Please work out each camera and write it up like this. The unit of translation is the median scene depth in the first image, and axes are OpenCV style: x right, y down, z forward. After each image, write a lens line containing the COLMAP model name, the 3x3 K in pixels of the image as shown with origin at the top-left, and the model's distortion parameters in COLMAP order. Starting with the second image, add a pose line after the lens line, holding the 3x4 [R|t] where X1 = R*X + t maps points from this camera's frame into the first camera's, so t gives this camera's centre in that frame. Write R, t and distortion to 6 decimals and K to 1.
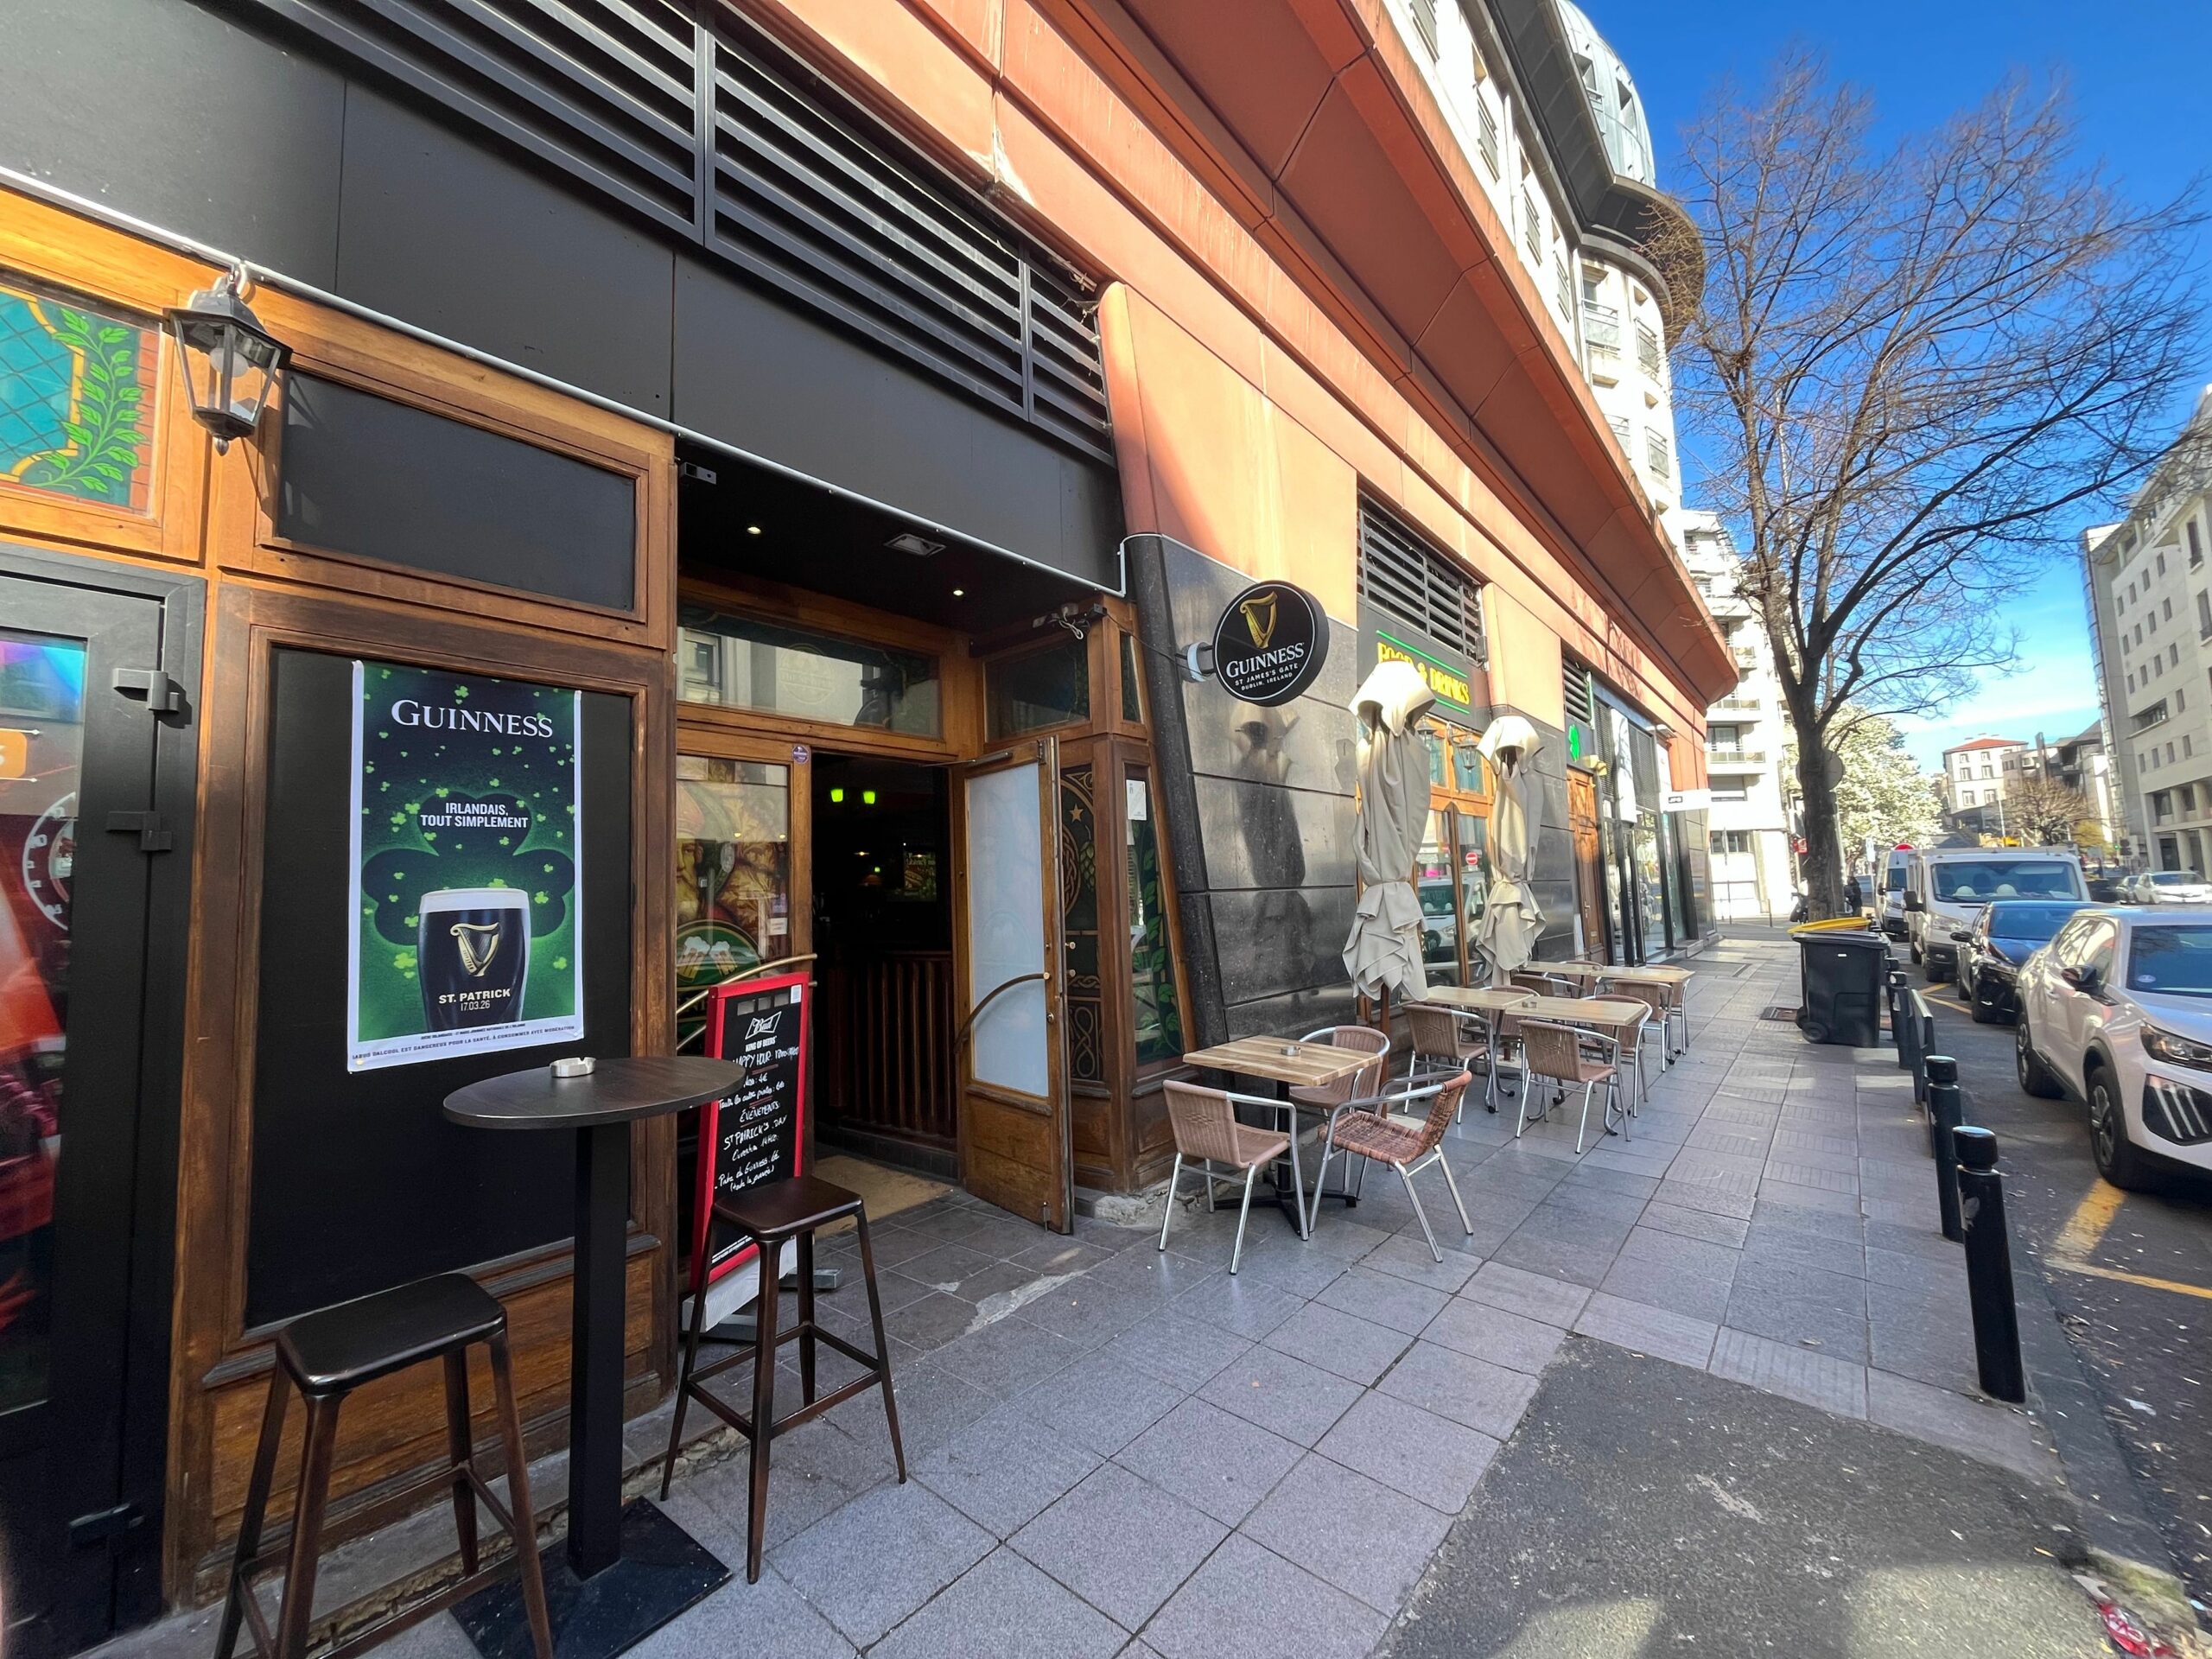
lens RADIAL K [[886.1, 0, 1106.0], [0, 886.1, 829.5], [0, 0, 1]] dist [-0.001800, -0.000604]
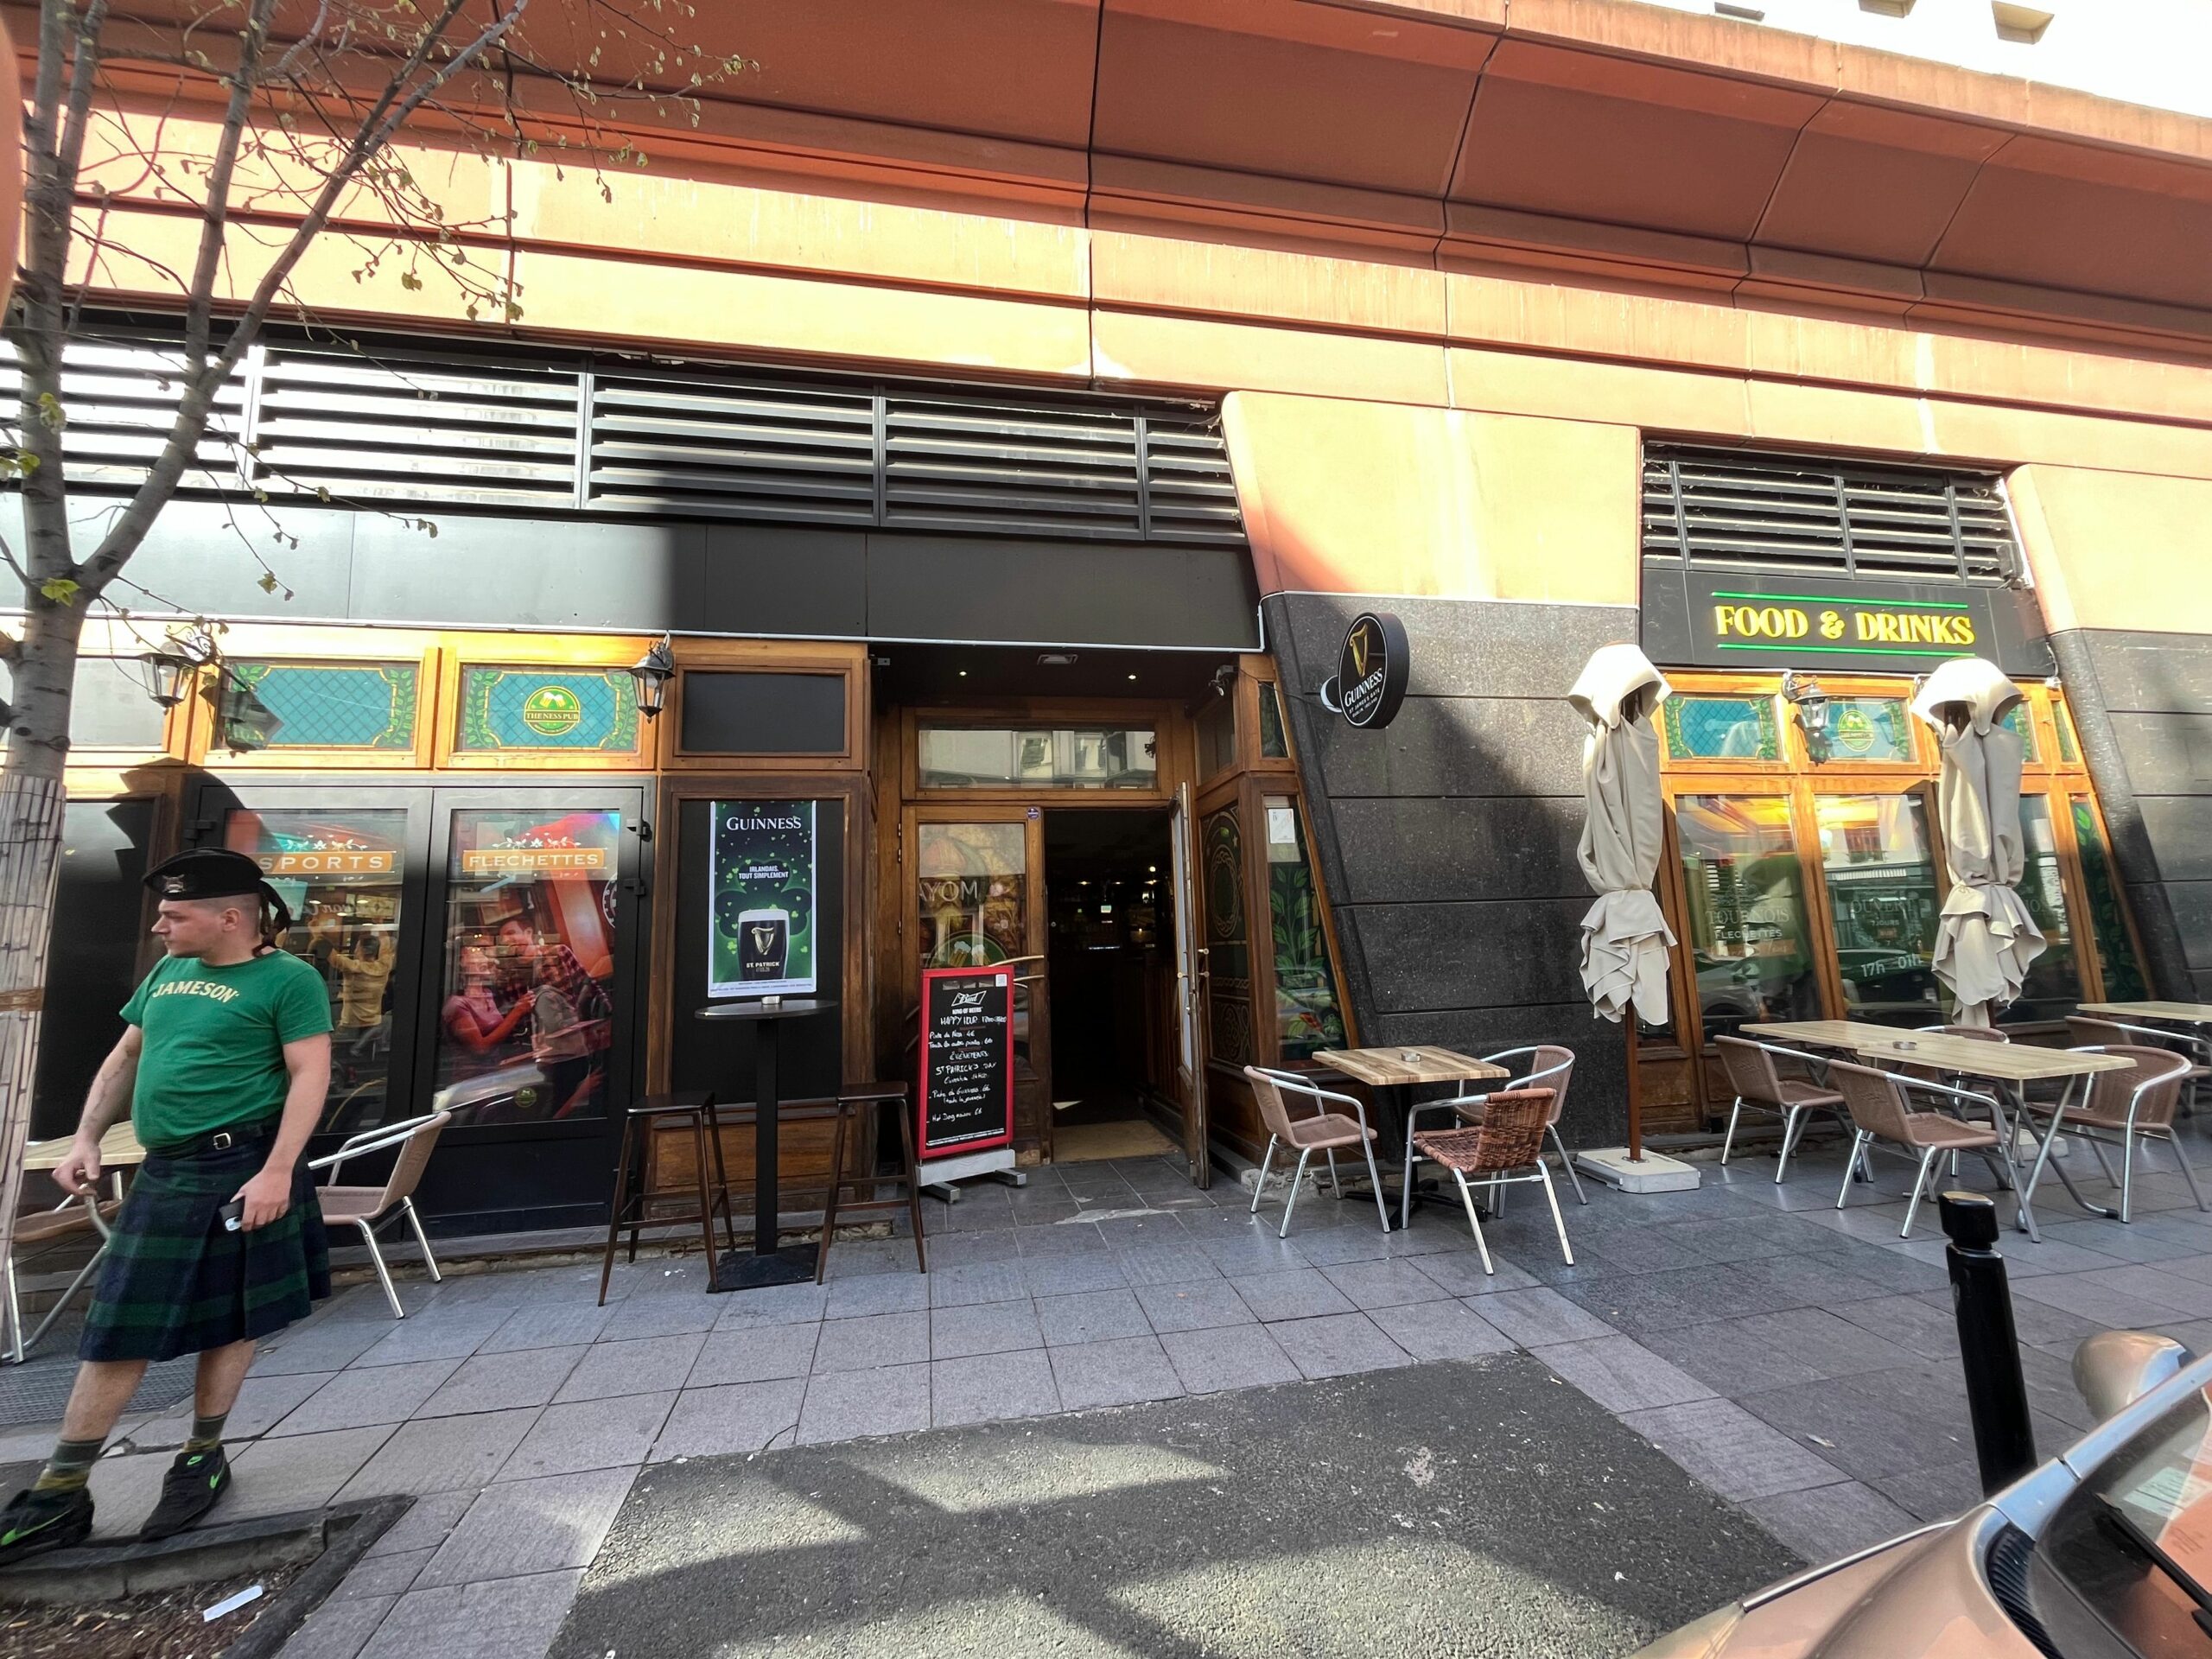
lens RADIAL K [[886.1, 0, 1106.0], [0, 886.1, 829.5], [0, 0, 1]] dist [-0.001800, -0.000604]
pose [[0.781940, -0.073331, -0.619025, 0.784356], [0.056109, 0.997305, -0.047268, 0.017749], [0.620823, 0.002228, 0.783947, -0.045920]]
